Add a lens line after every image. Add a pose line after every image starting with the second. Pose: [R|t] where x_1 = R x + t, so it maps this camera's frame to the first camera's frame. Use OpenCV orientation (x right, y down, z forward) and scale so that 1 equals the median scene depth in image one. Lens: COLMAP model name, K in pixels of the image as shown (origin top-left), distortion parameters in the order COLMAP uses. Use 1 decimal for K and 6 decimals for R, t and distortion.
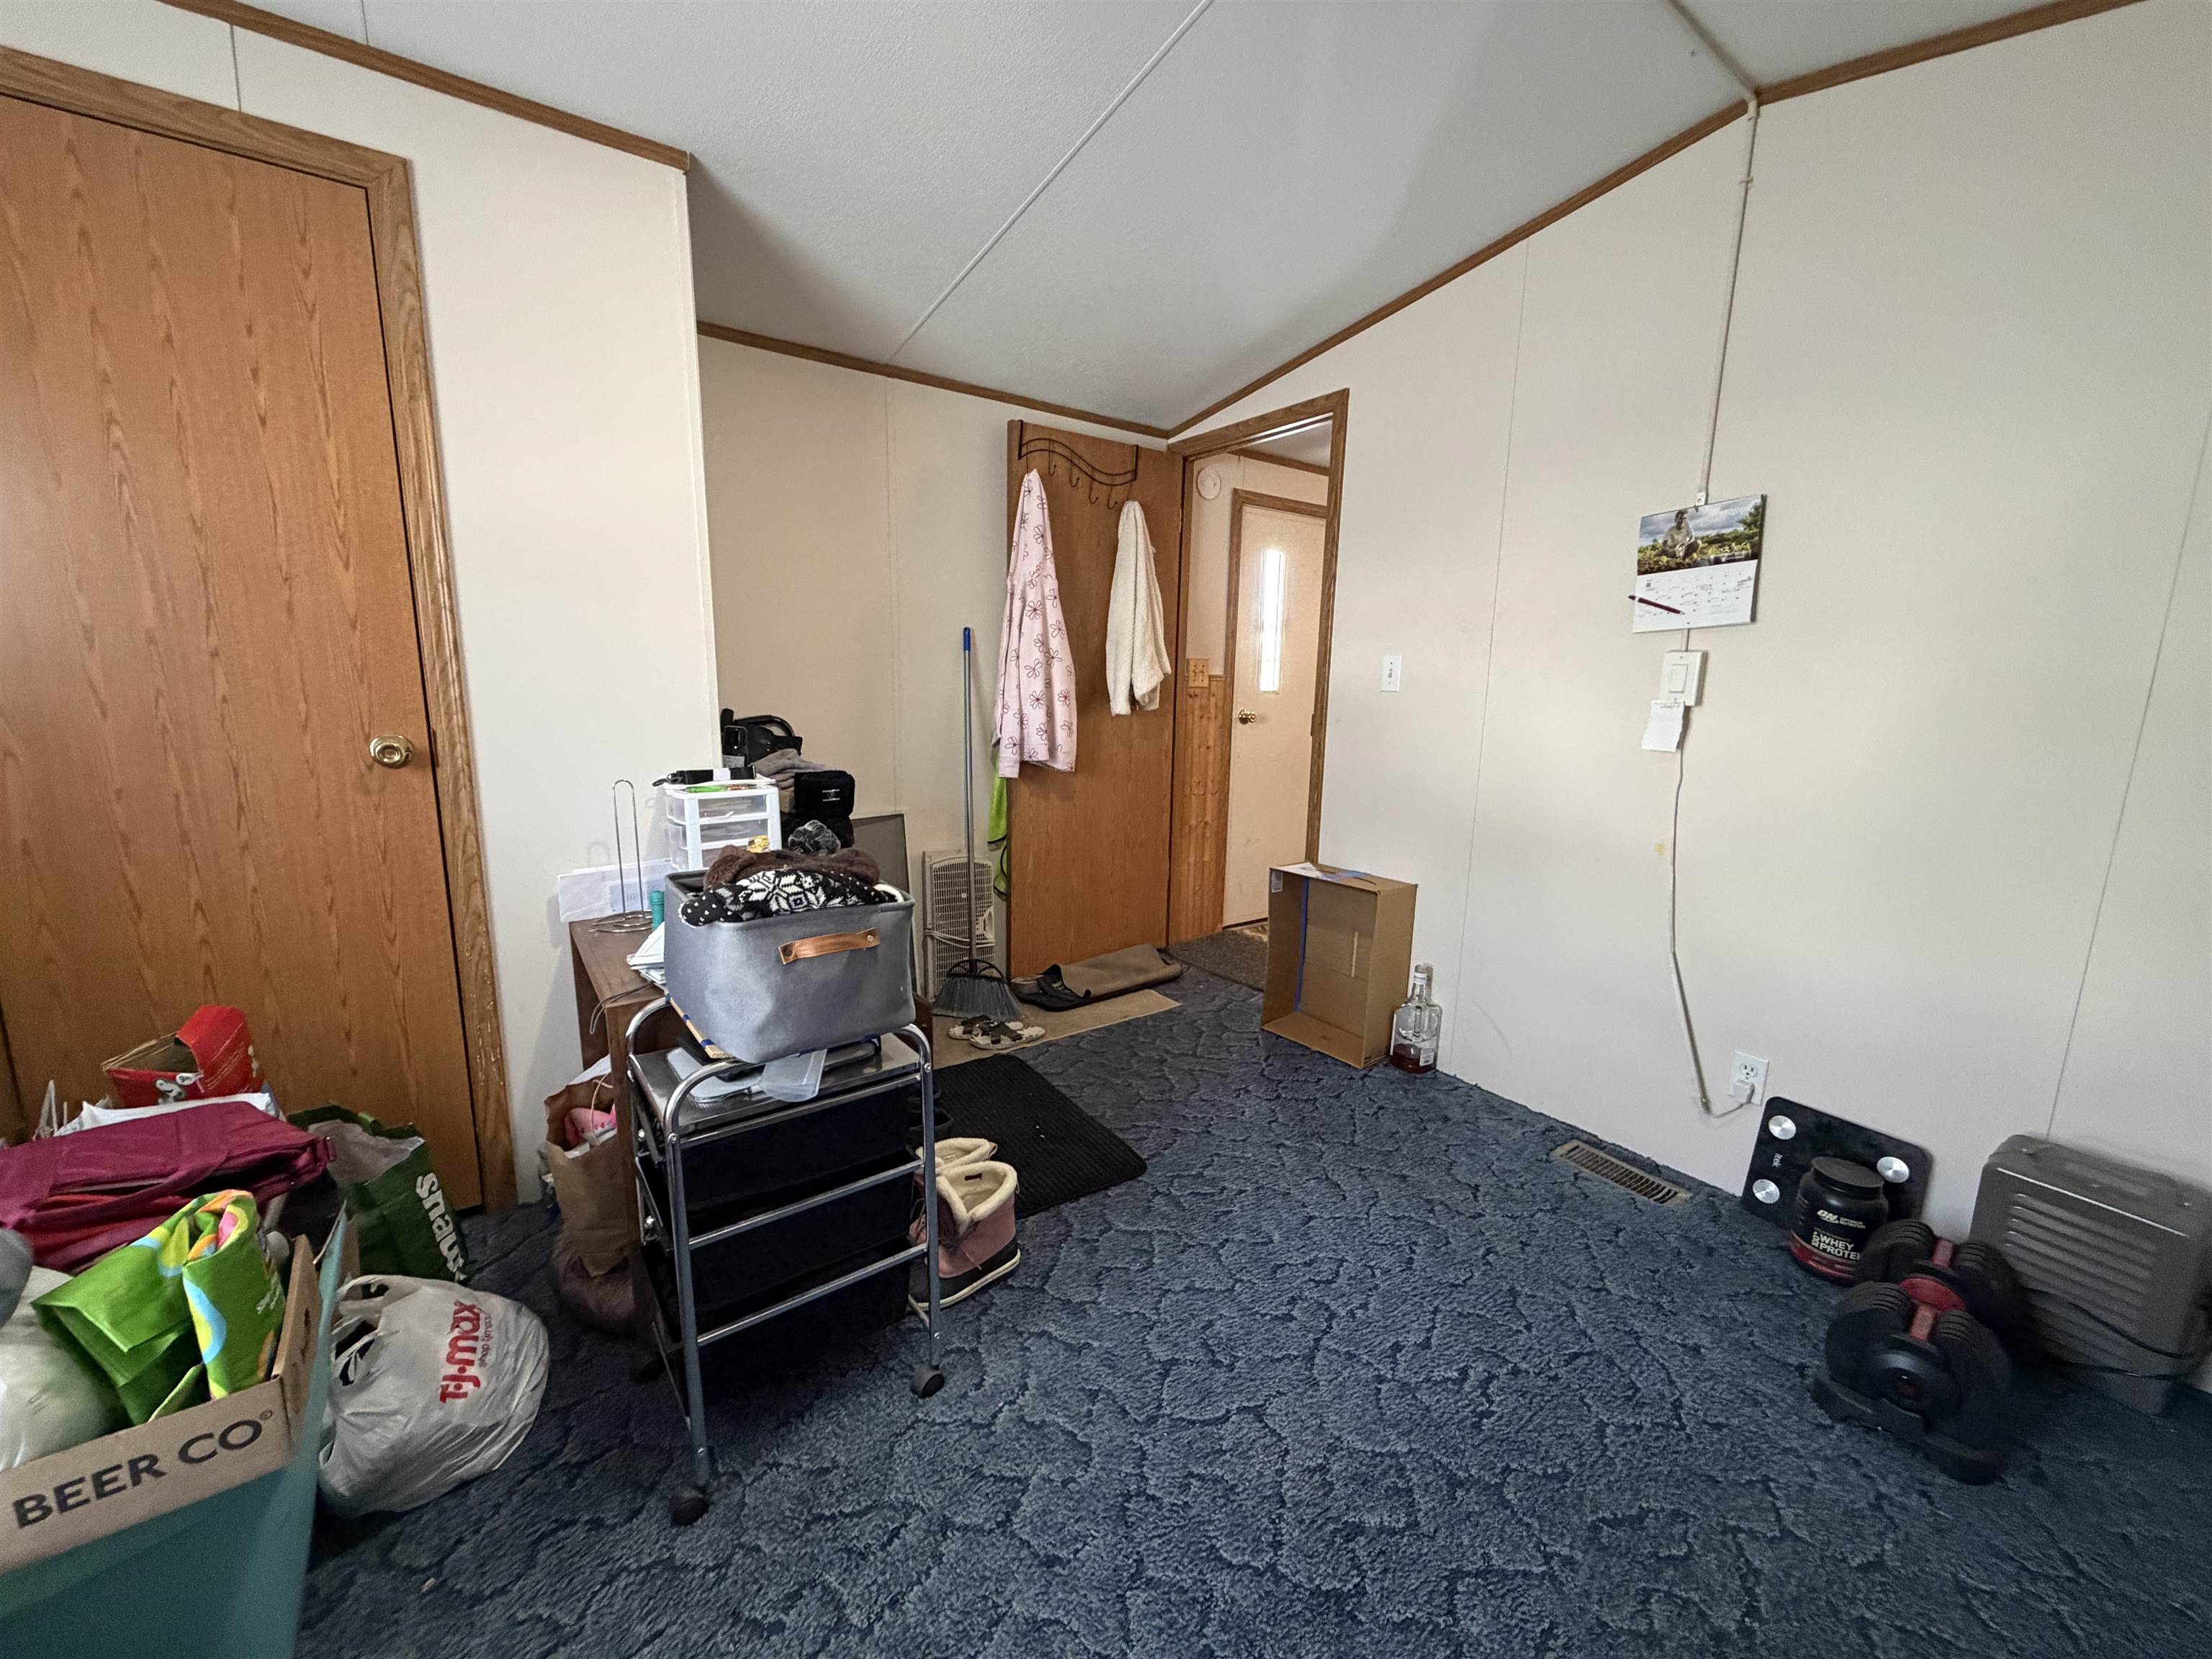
lens RADIAL K [[879.7, 0, 1101.8], [0, 879.7, 833.5], [0, 0, 1]] dist [0.001968, -0.000112]
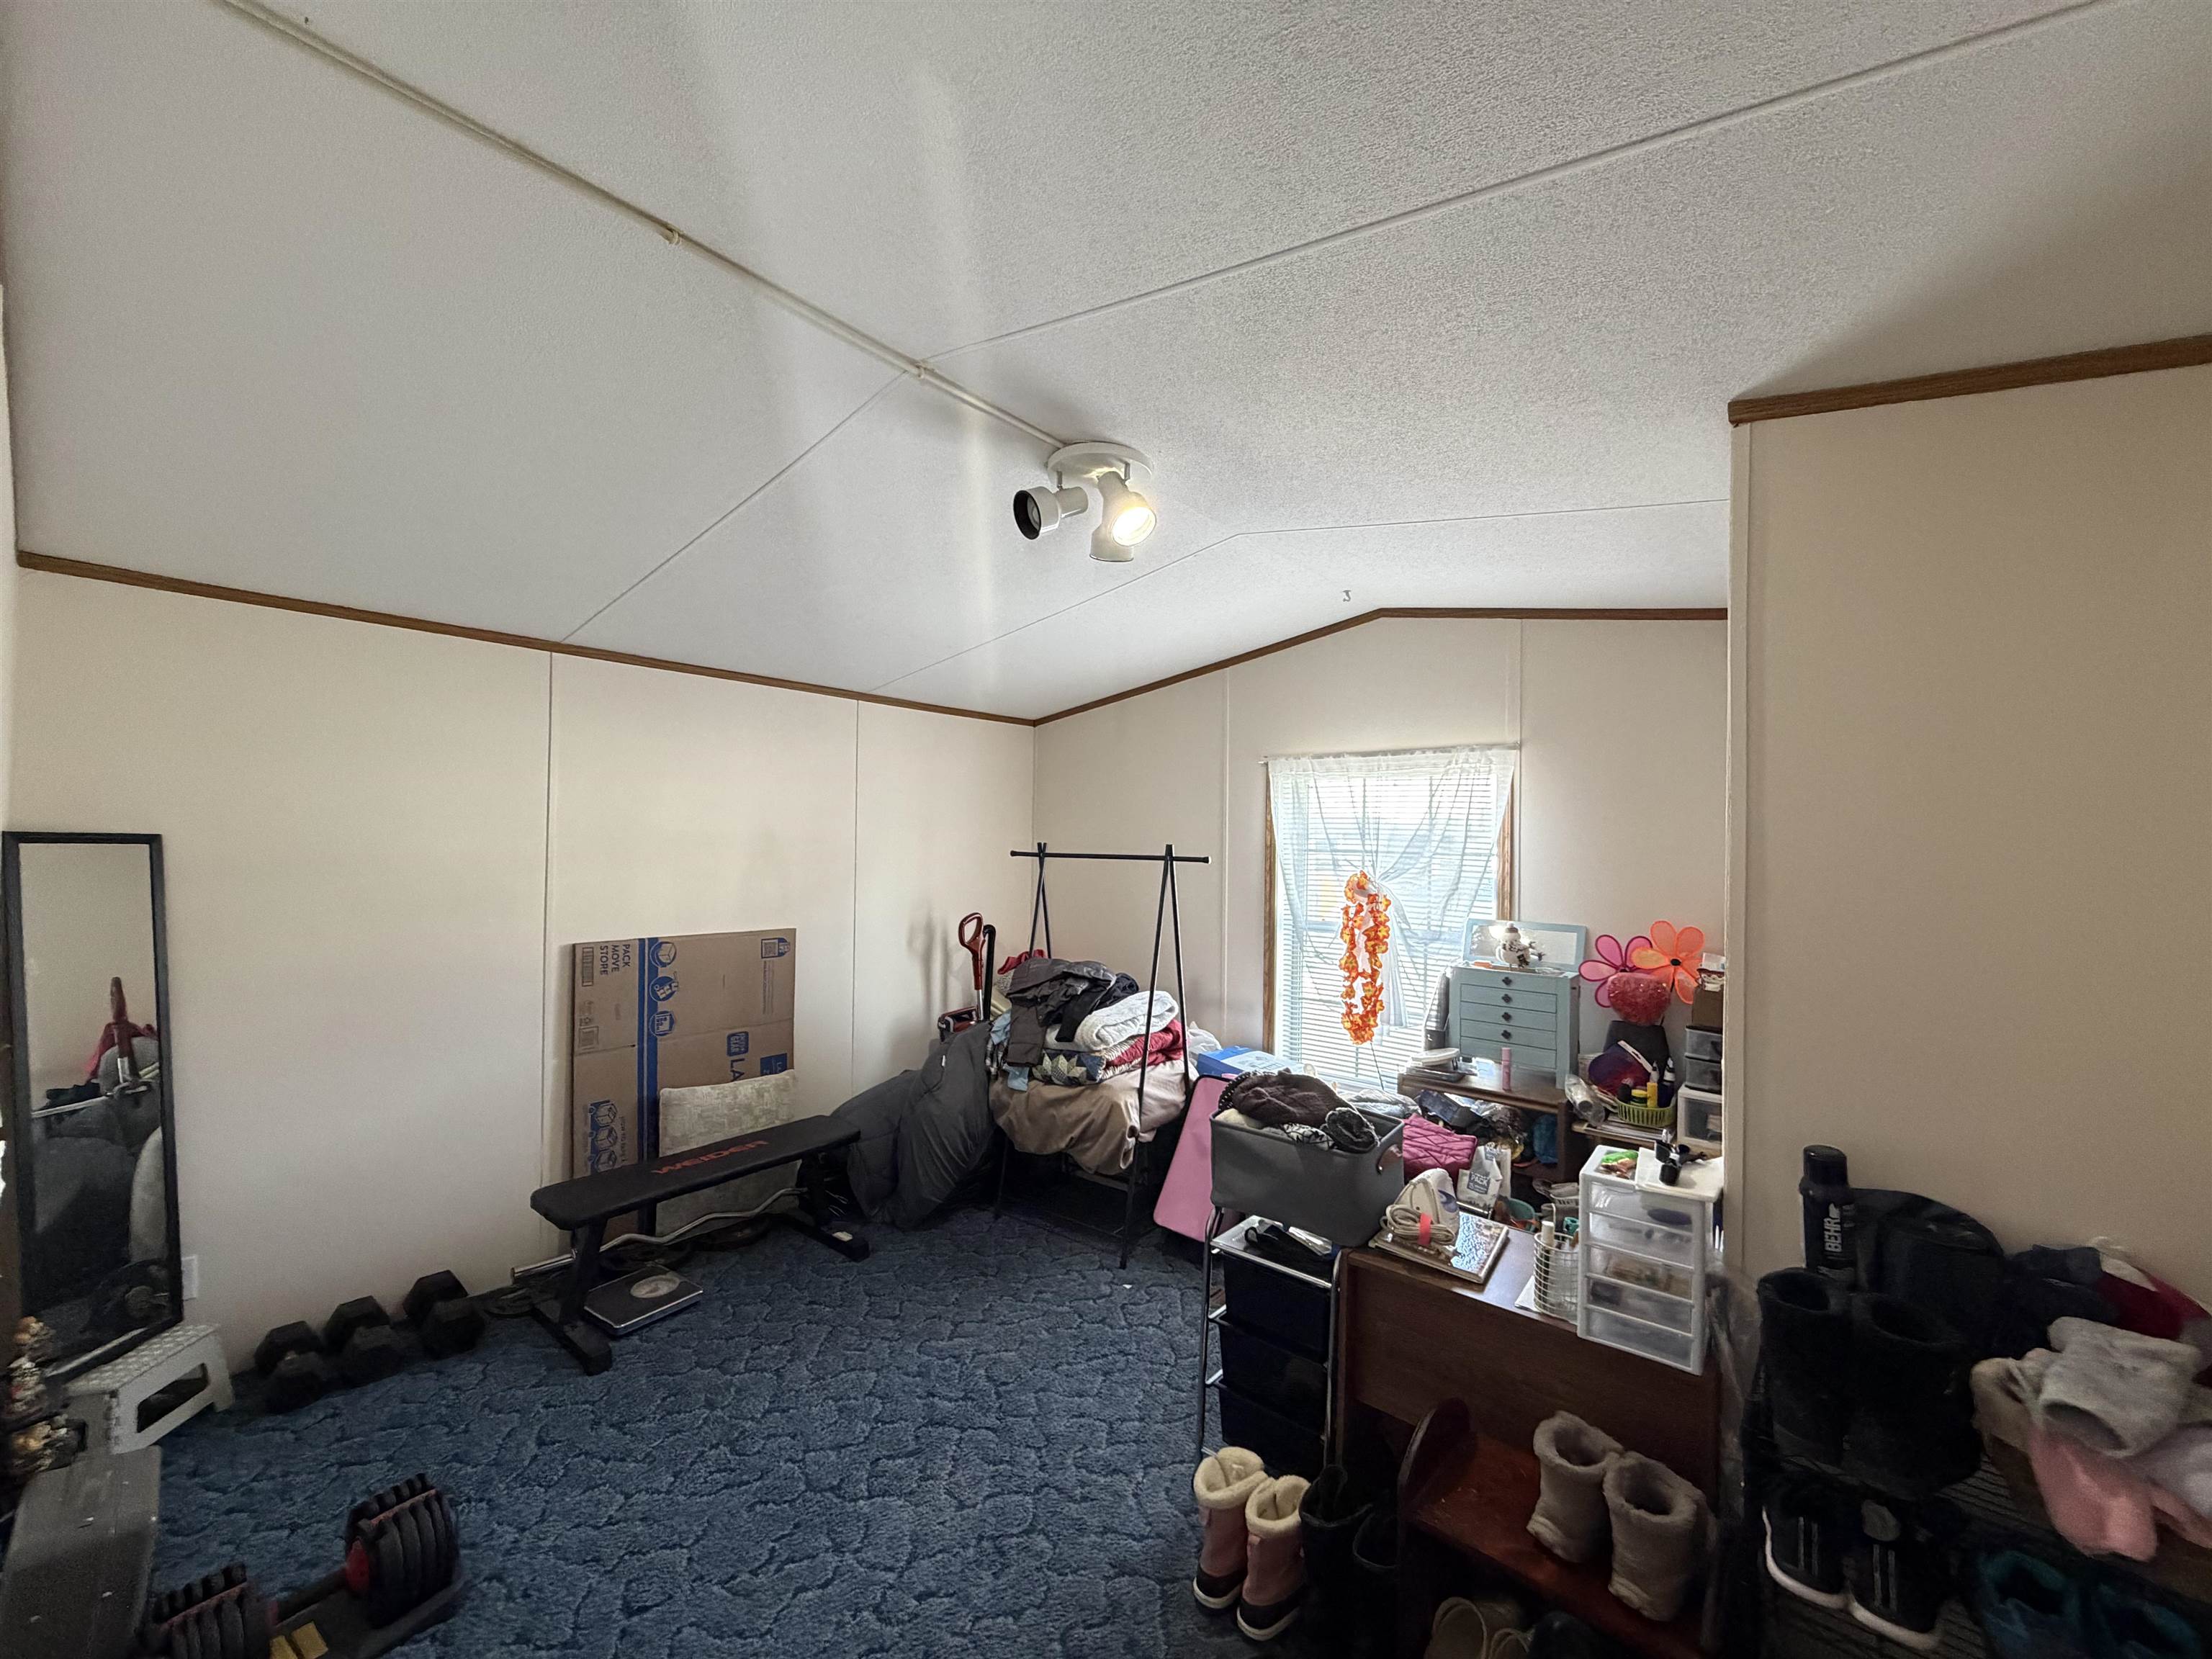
lens RADIAL K [[879.7, 0, 1101.8], [0, 879.7, 833.5], [0, 0, 1]] dist [0.001968, -0.000112]
pose [[-0.970208, -0.039732, -0.238992, 0.263220], [-0.079302, 0.984200, 0.158310, -0.469168], [0.228926, 0.172546, -0.958030, 1.710886]]
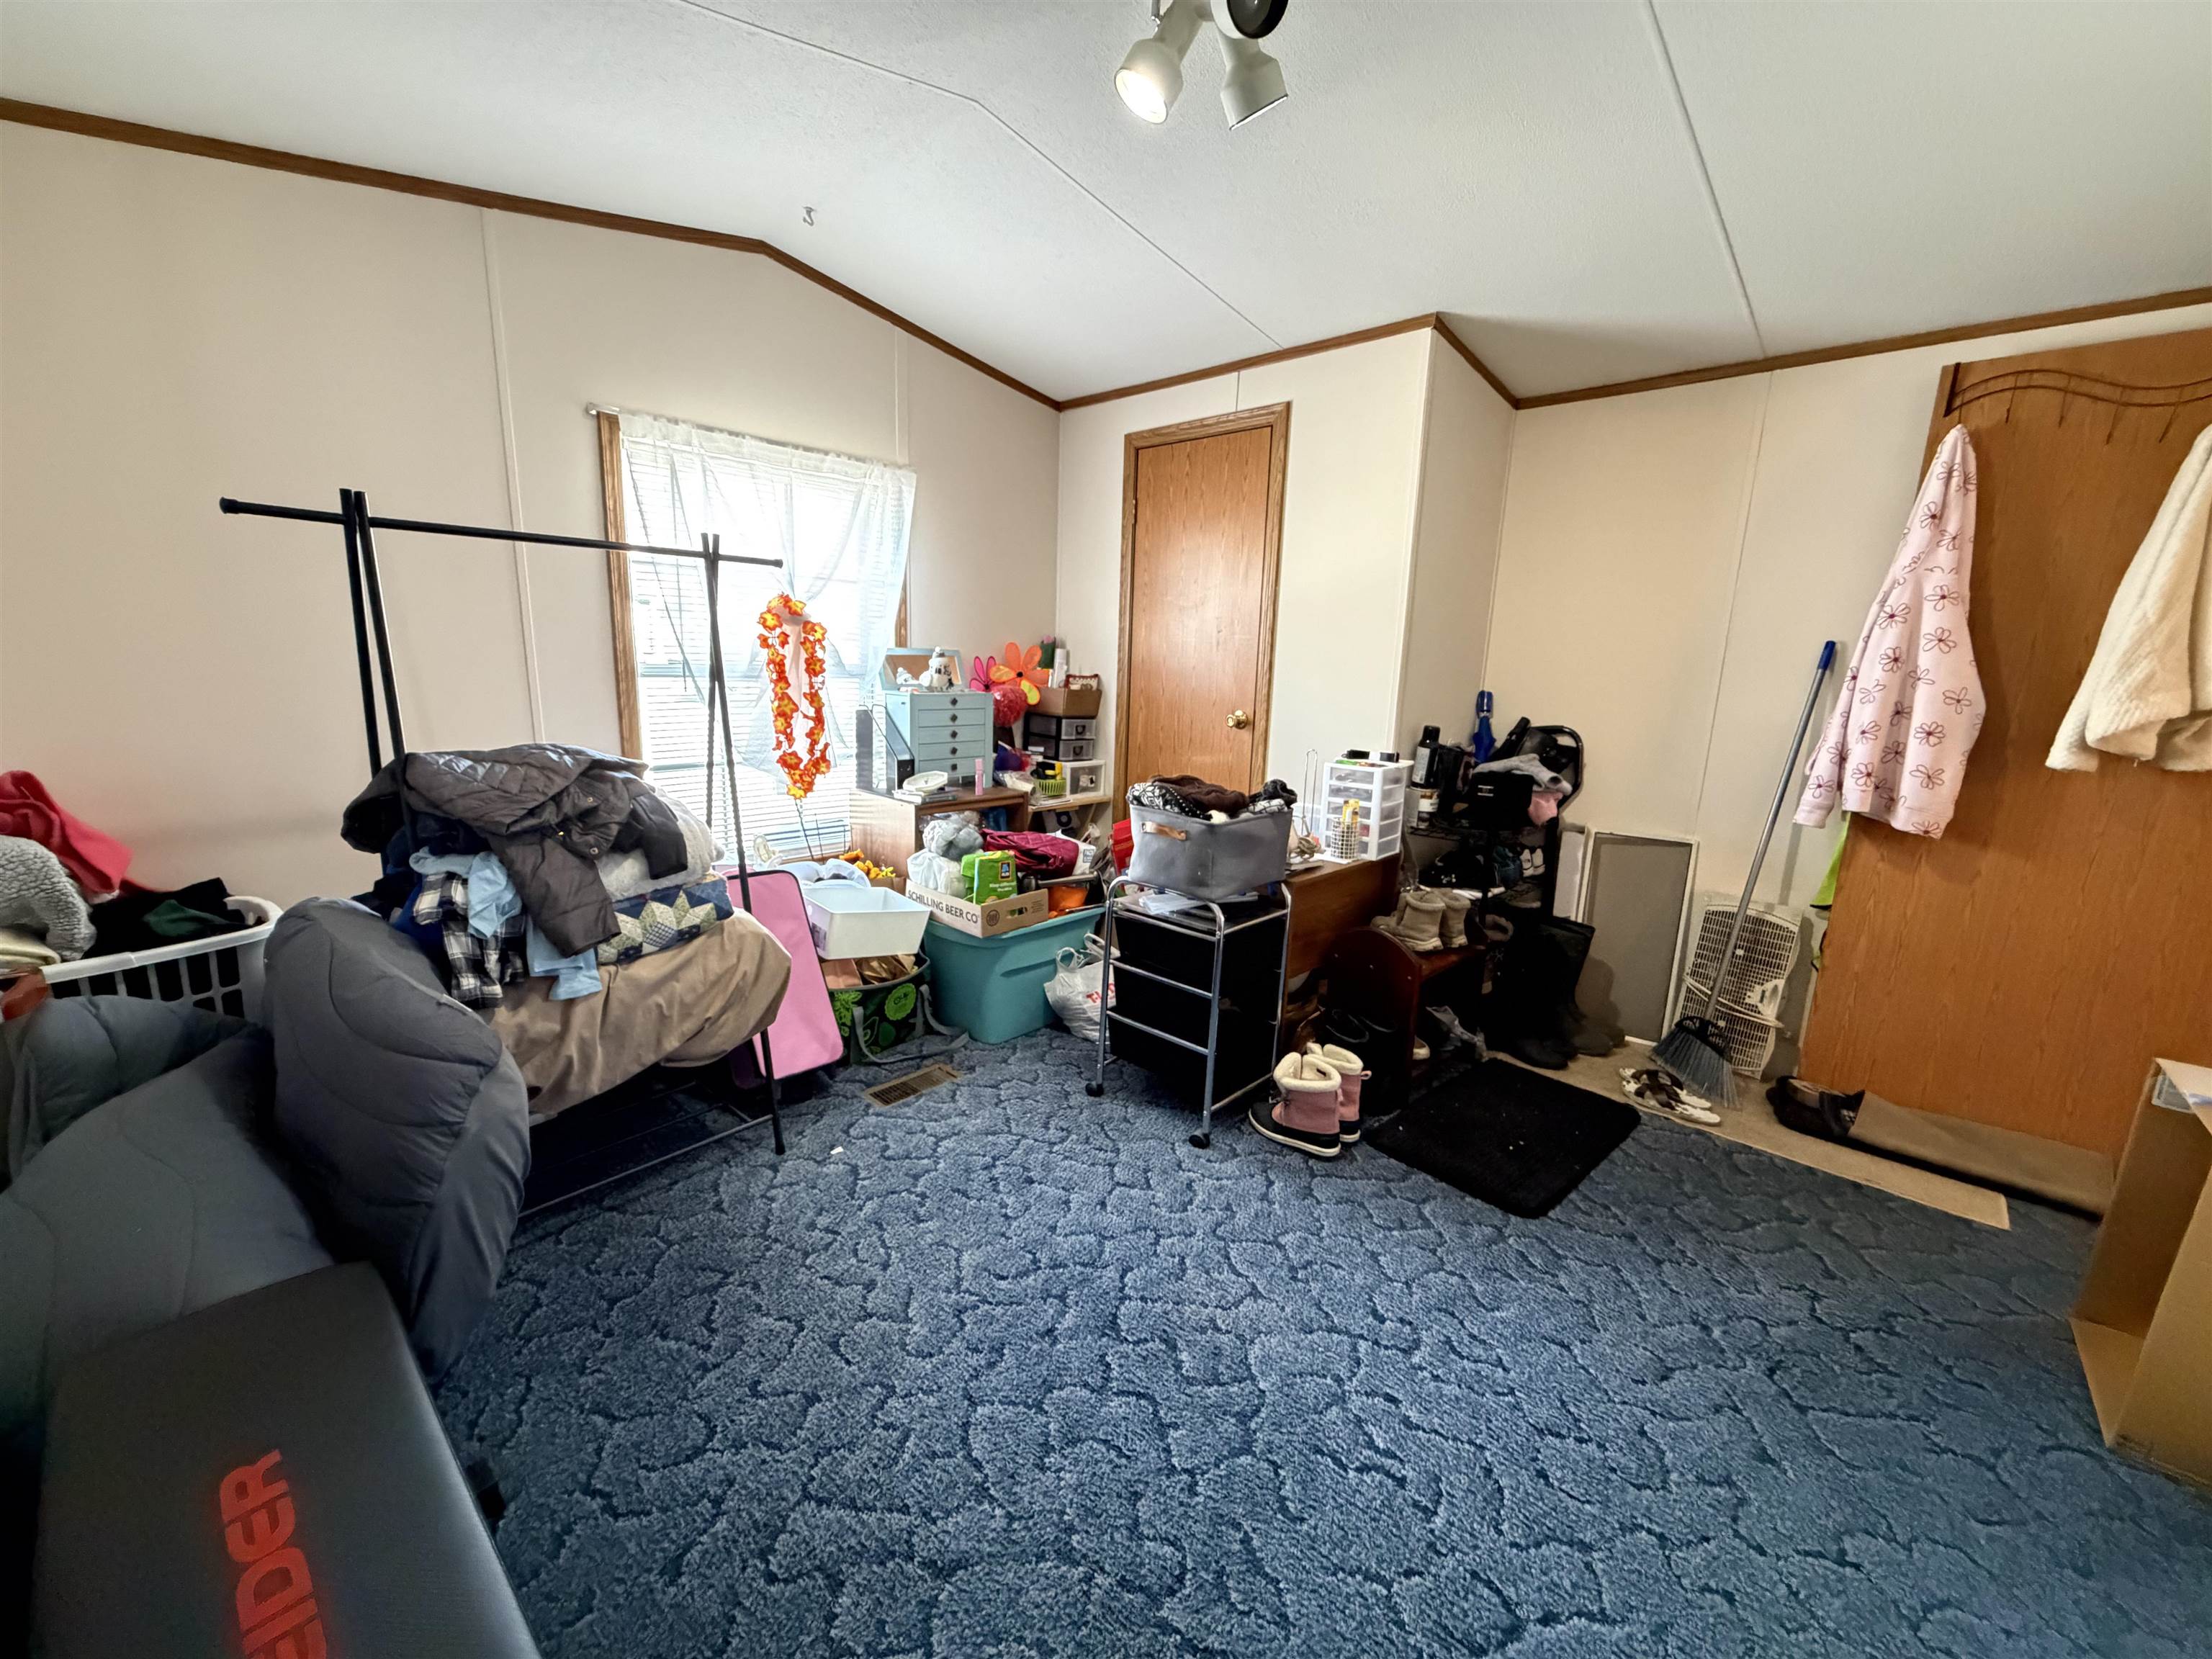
lens RADIAL K [[879.7, 0, 1101.8], [0, 879.7, 833.5], [0, 0, 1]] dist [0.001968, -0.000112]
pose [[0.172880, 0.185097, -0.967394, 0.942785], [-0.204652, 0.967498, 0.148545, -0.072395], [0.963447, 0.172298, 0.205142, 0.346545]]
